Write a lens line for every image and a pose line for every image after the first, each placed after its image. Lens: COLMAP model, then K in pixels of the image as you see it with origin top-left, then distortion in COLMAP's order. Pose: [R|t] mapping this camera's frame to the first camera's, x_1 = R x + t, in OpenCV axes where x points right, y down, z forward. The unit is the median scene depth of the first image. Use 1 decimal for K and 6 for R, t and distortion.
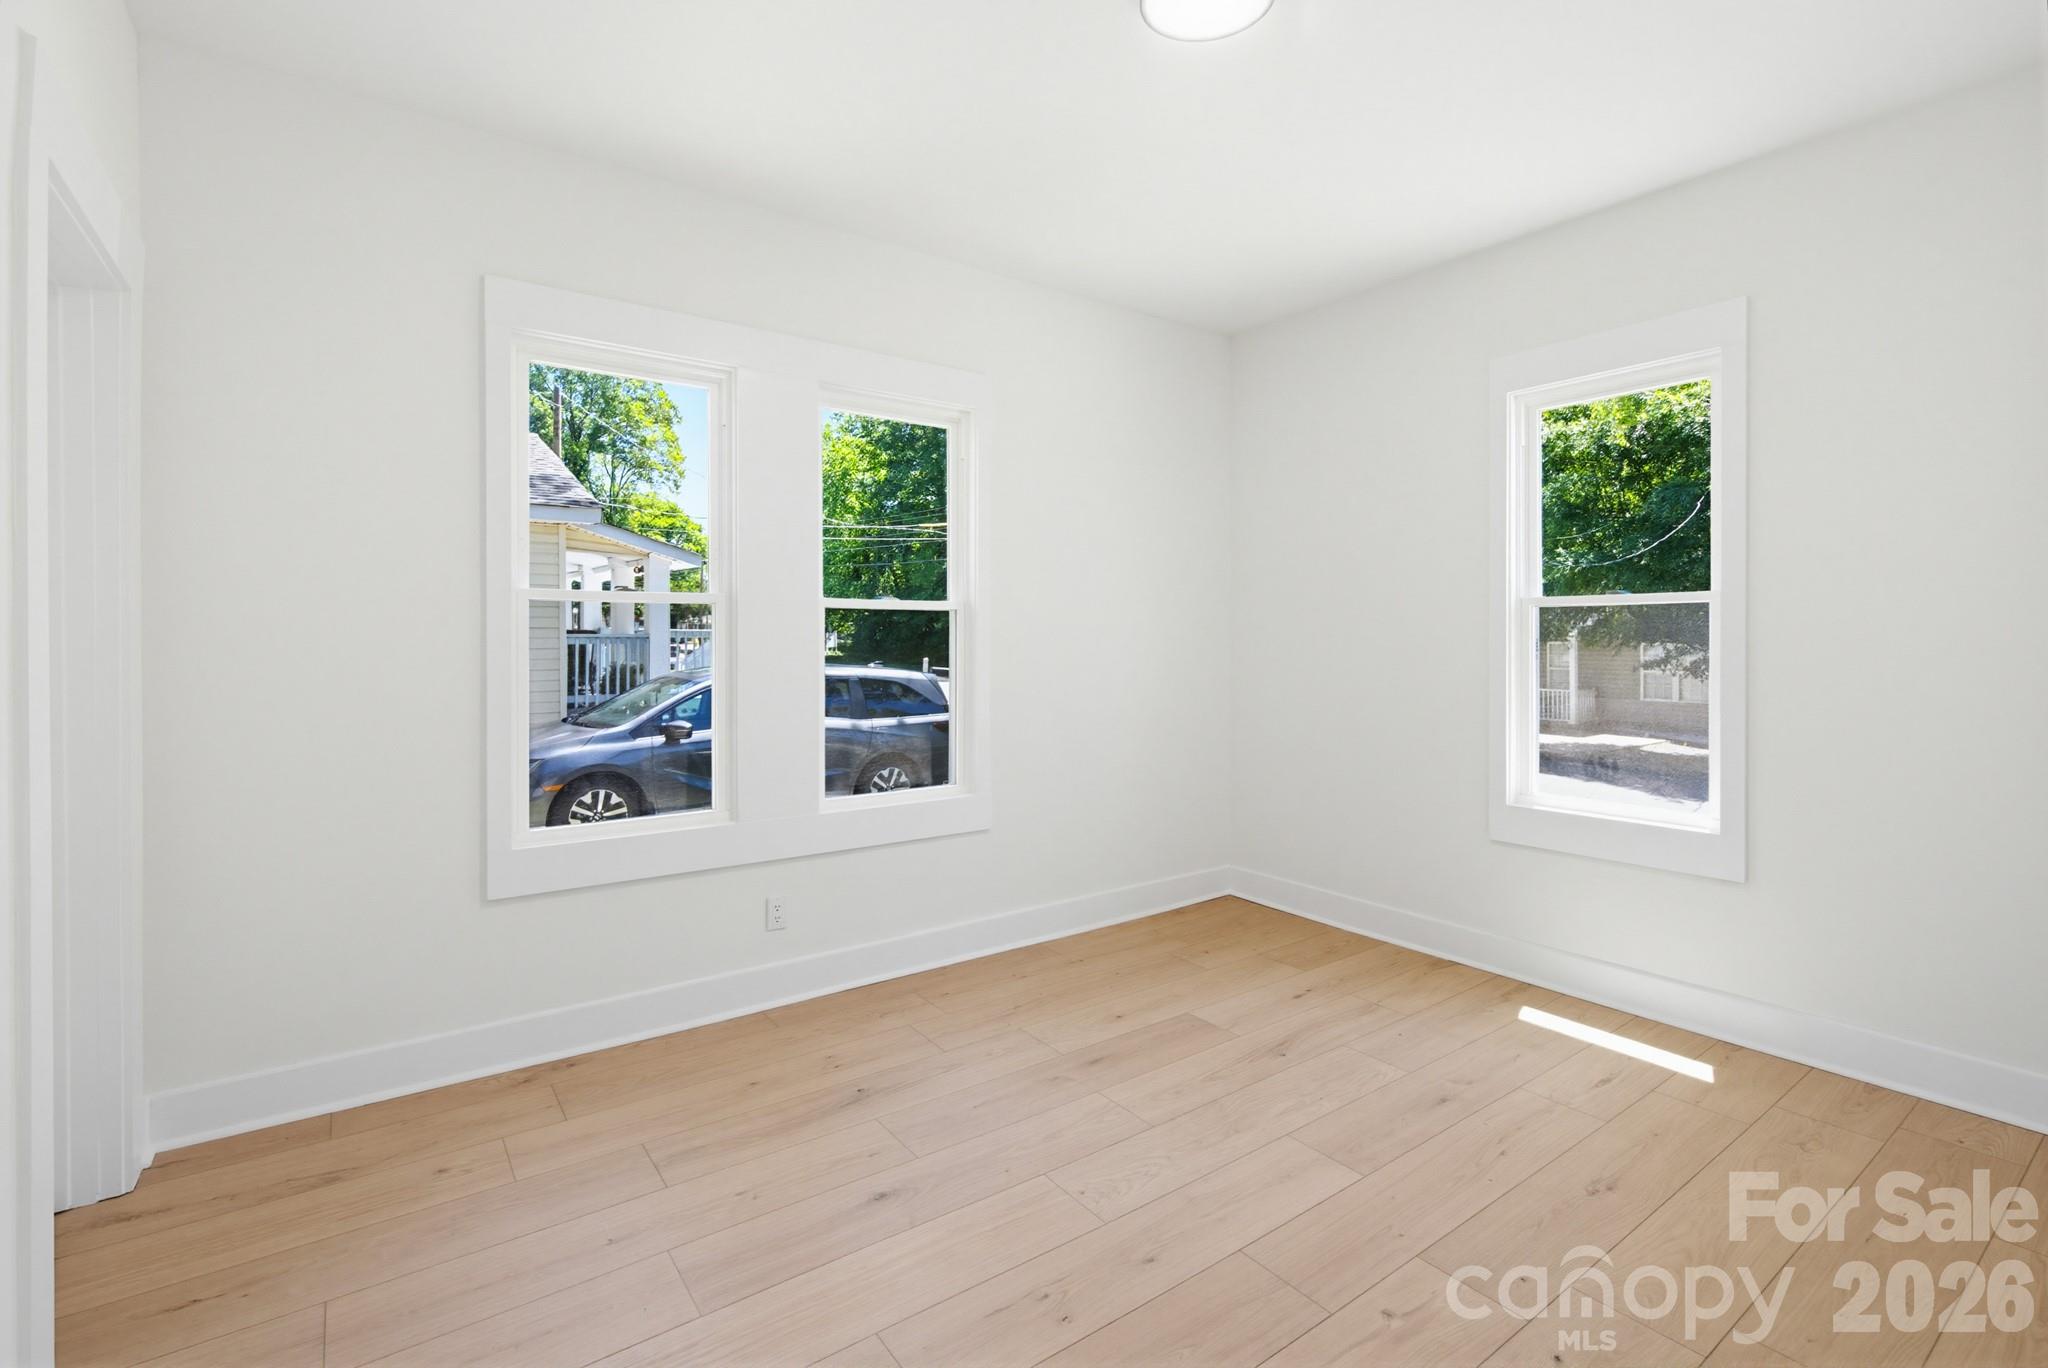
lens RADIAL K [[936.1, 0, 1021.4], [0, 936.1, 627.2], [0, 0, 1]] dist [0.001614, 0.000038]
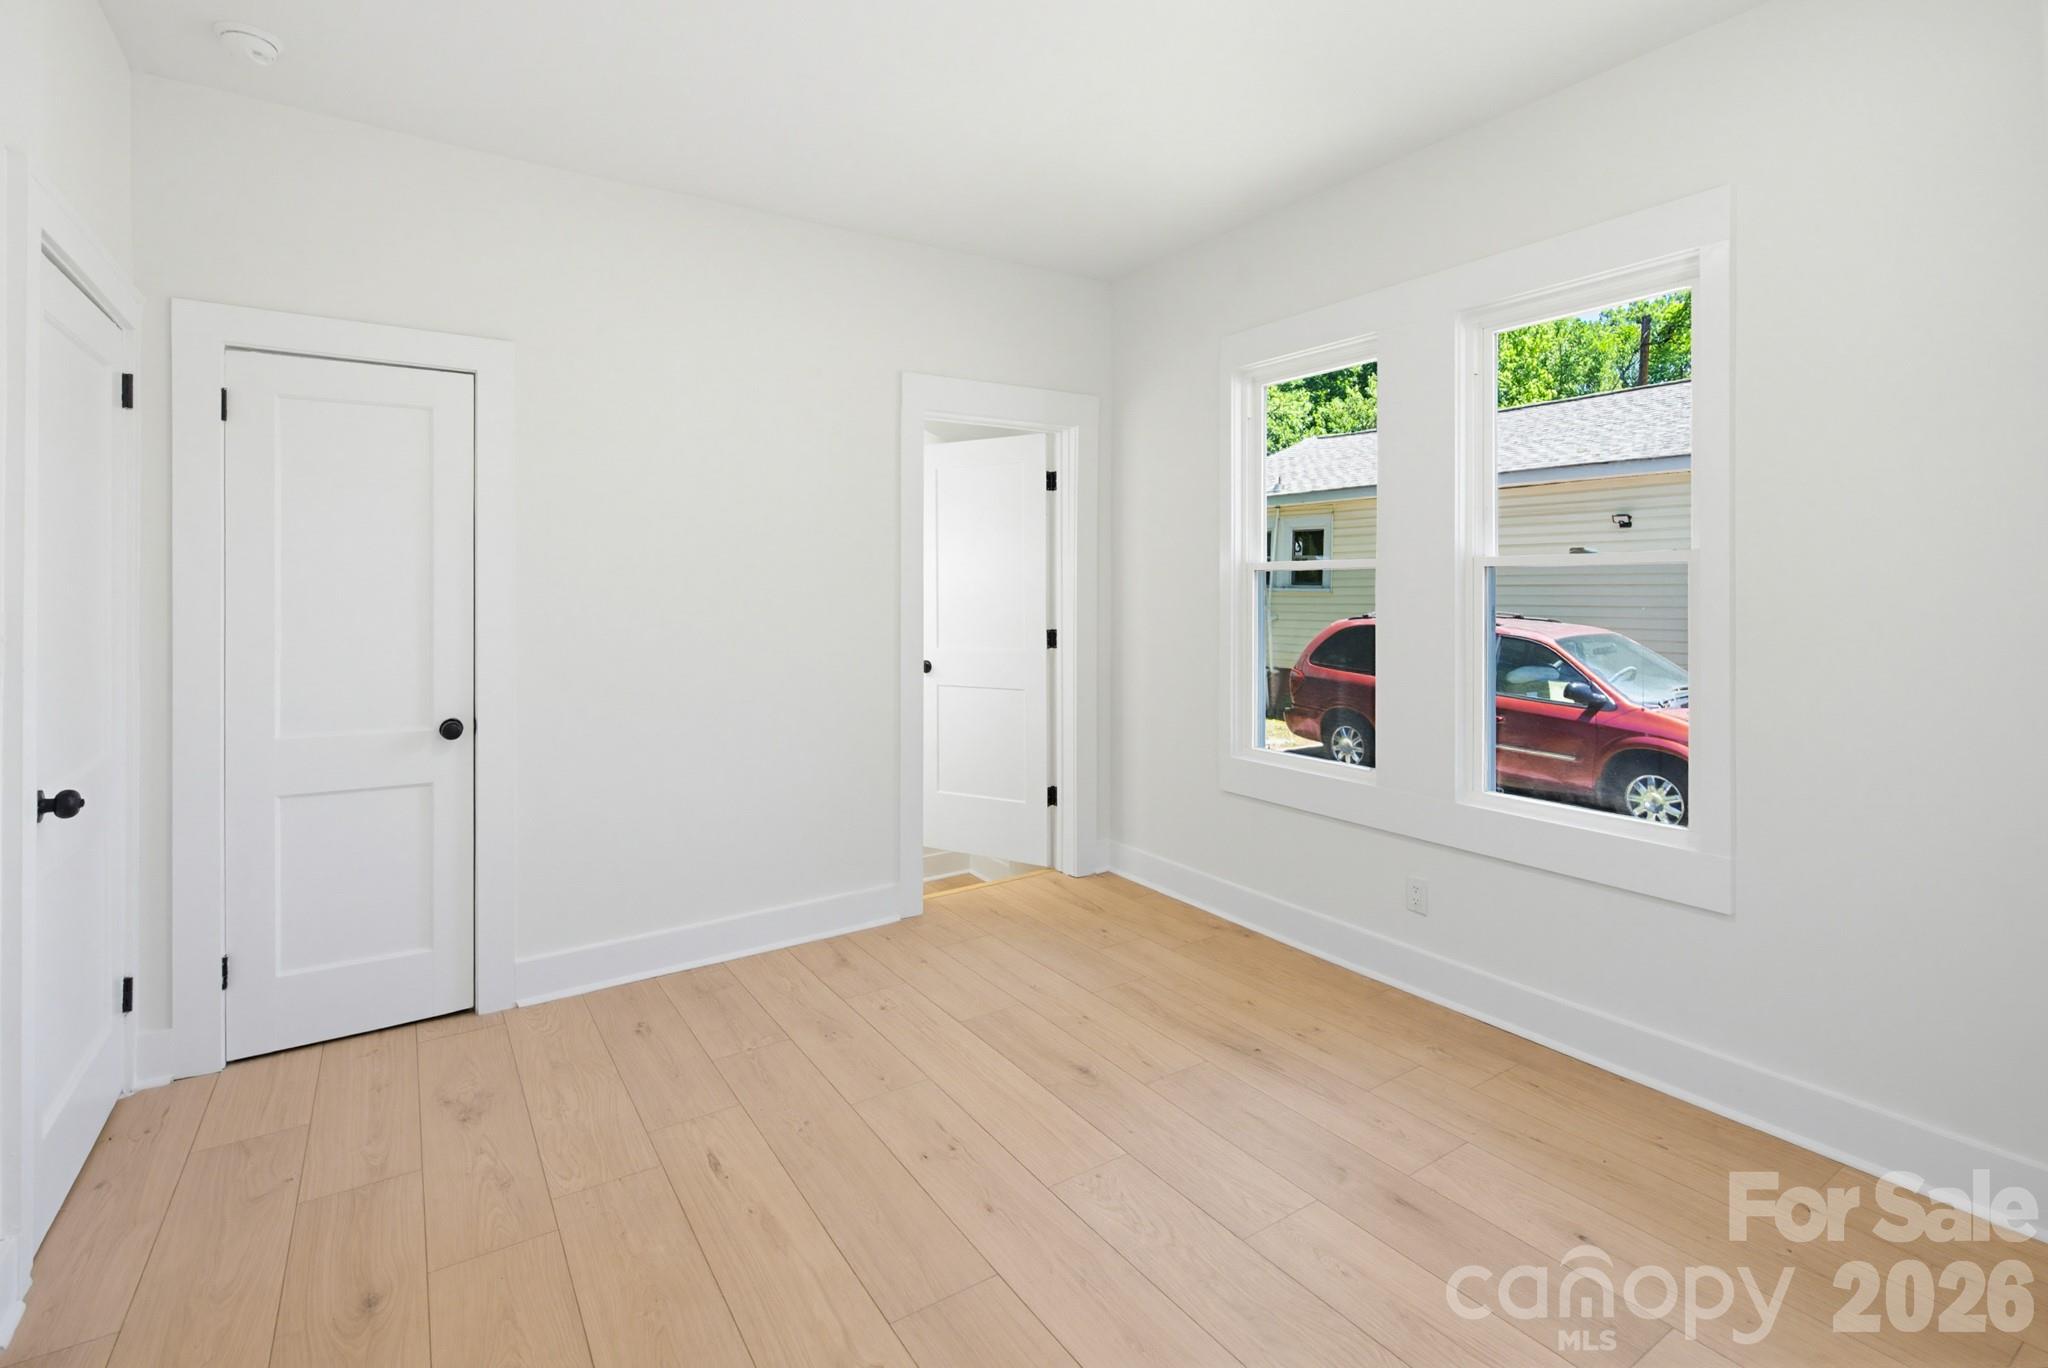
lens RADIAL K [[973.3, 0, 1049.2], [0, 973.3, 589.3], [0, 0, 1]] dist [0.000063, -0.000184]
pose [[-0.031576, -0.000393, -0.999501, 0.618249], [0.004751, 0.999989, -0.000543, -0.002496], [0.999490, -0.004765, -0.031574, 0.565471]]
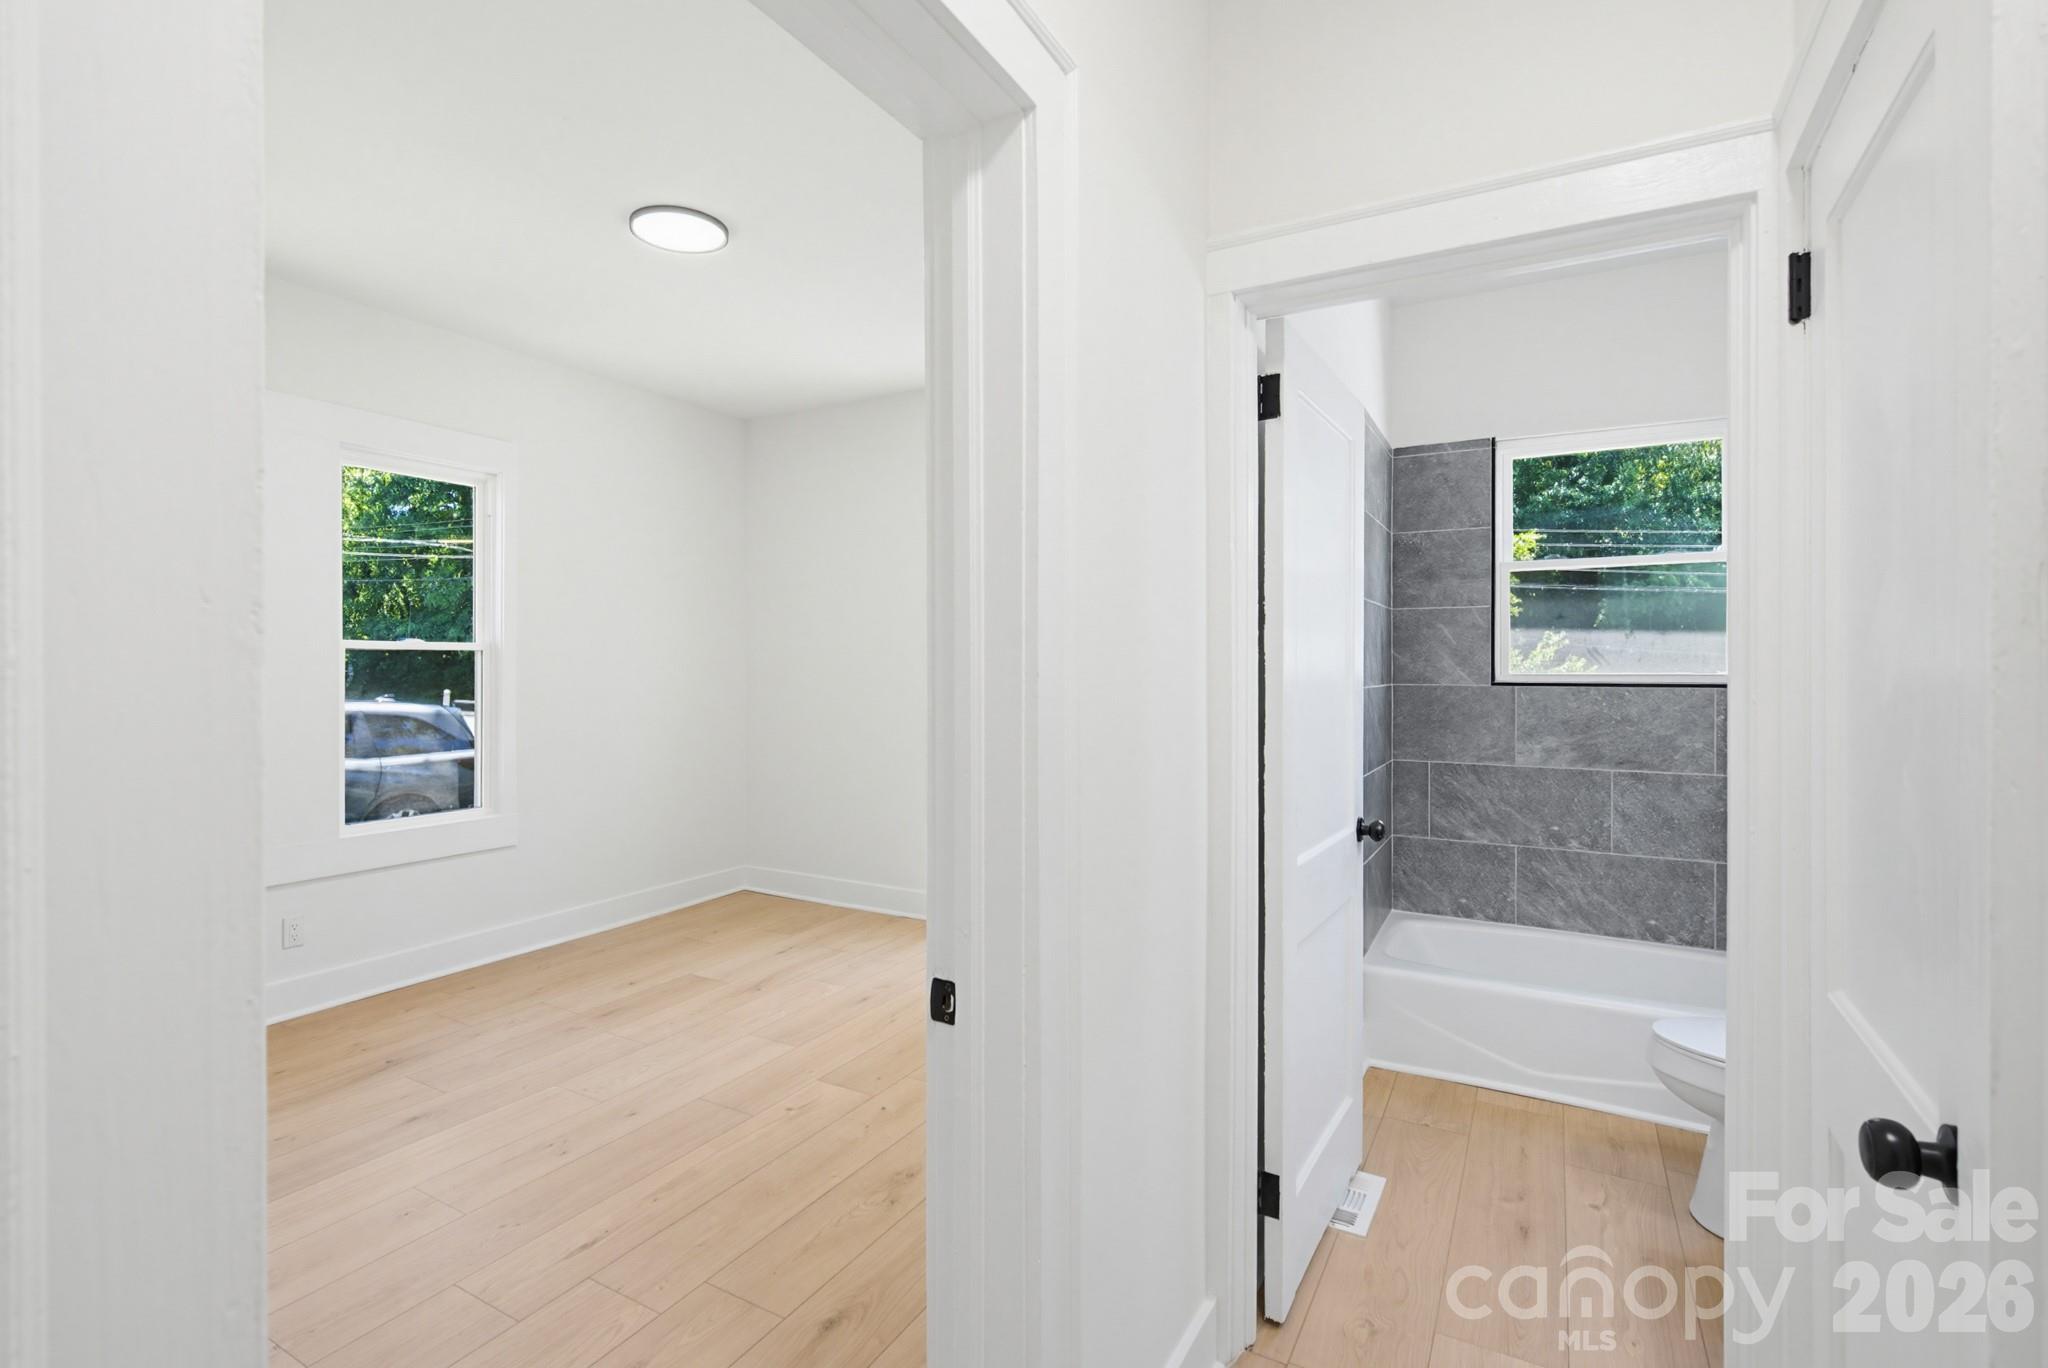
lens RADIAL K [[966.0, 0, 1003.4], [0, 966.0, 642.5], [0, 0, 1]] dist [-0.008868, -0.000221]
pose [[0.911436, 0.004056, 0.411422, 0.023695], [-0.000157, 0.999955, -0.009510, -0.016794], [-0.411442, 0.008603, 0.911396, -0.298483]]
